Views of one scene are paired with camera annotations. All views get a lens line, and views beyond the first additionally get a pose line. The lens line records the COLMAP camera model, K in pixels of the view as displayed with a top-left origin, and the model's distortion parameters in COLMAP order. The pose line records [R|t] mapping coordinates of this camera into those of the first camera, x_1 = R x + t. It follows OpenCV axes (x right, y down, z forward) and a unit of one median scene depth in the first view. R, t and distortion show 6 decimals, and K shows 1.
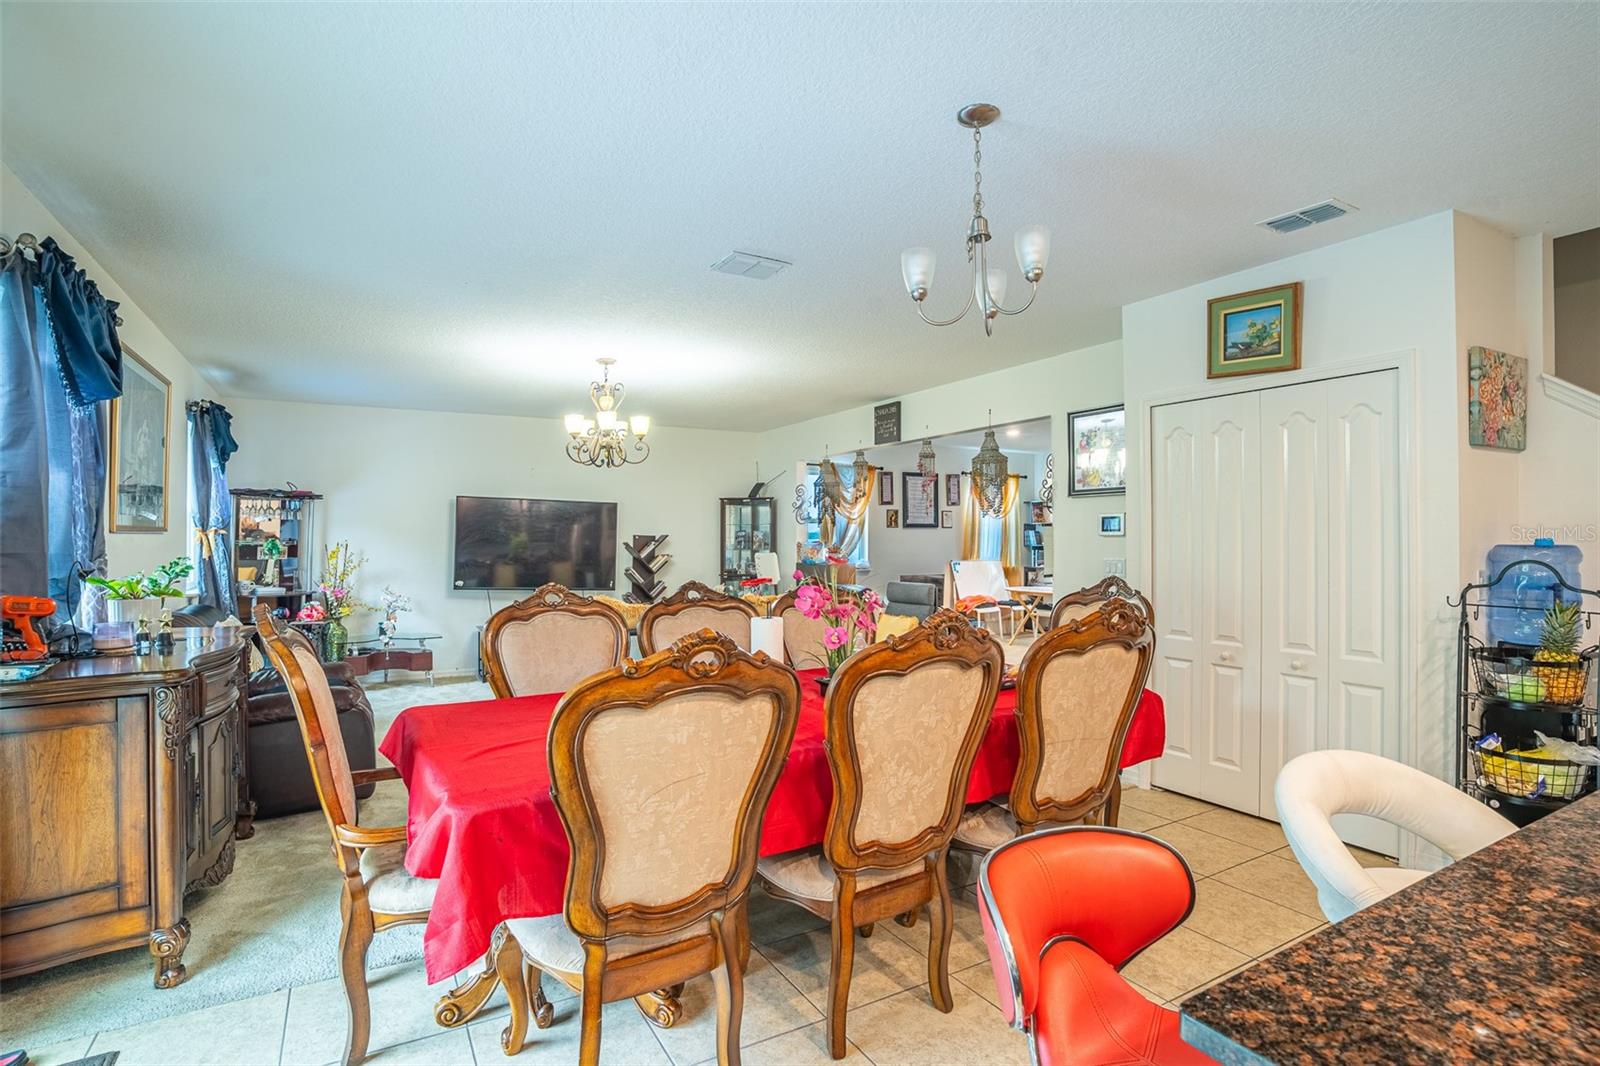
lens RADIAL K [[797.9, 0, 814.9], [0, 797.9, 529.0], [0, 0, 1]] dist [-0.045326, 0.026321]
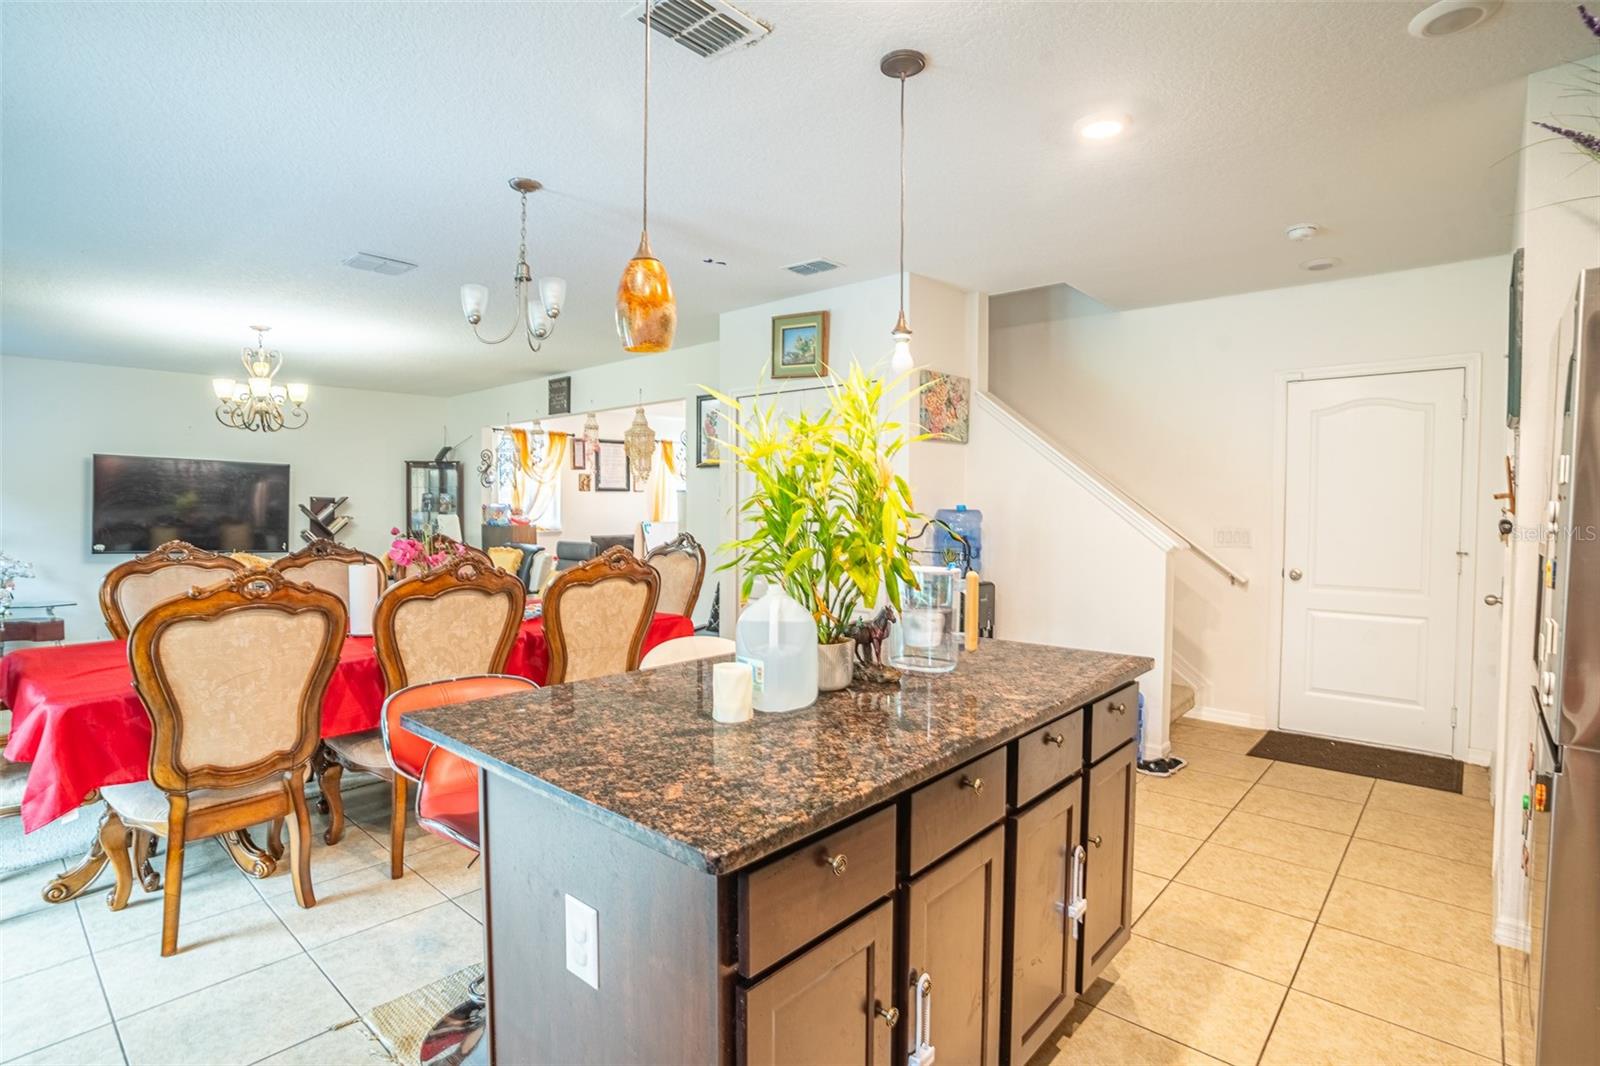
lens RADIAL K [[797.9, 0, 779.7], [0, 797.9, 521.4], [0, 0, 1]] dist [-0.045326, 0.026321]
pose [[0.960898, -0.000797, 0.276903, 0.168967], [-0.009388, 0.999327, 0.035452, -0.006171], [-0.276745, -0.036665, 0.960244, -0.281289]]
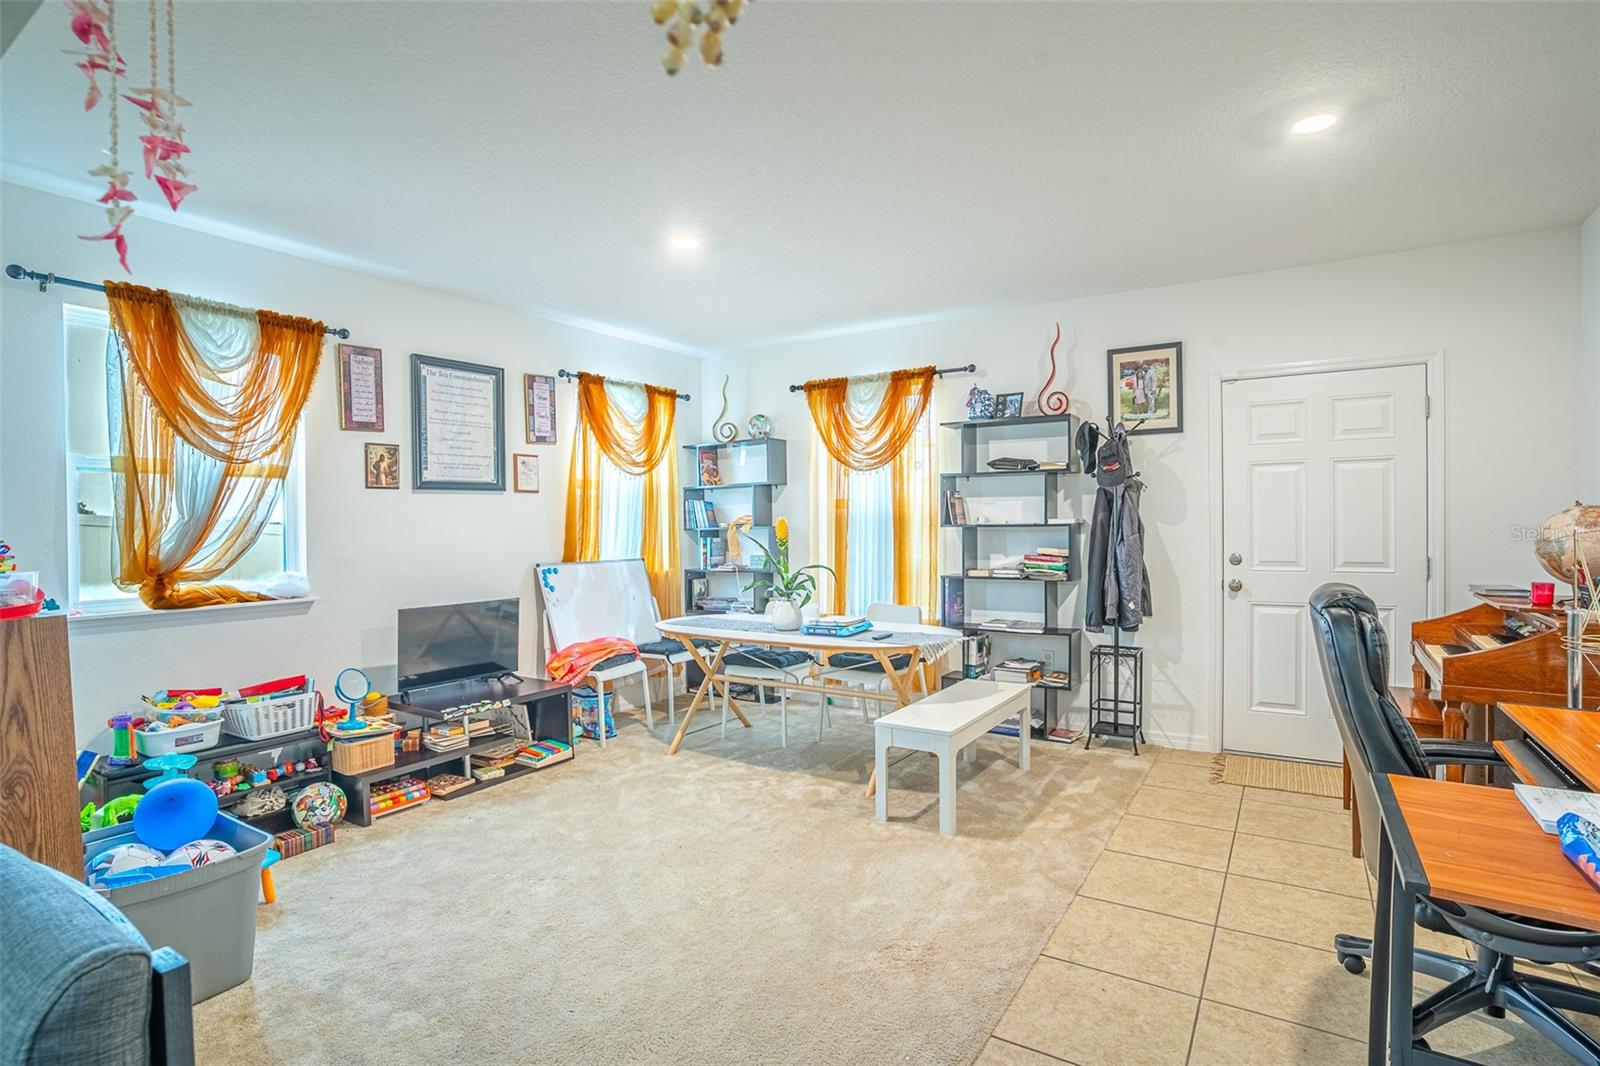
lens RADIAL K [[797.9, 0, 794.4], [0, 797.9, 529.1], [0, 0, 1]] dist [-0.045326, 0.026321]
pose [[0.897697, -0.012968, 0.440423, 0.343324], [0.001516, 0.999652, 0.026344, 0.025136], [-0.440612, -0.022981, 0.897404, 1.756746]]
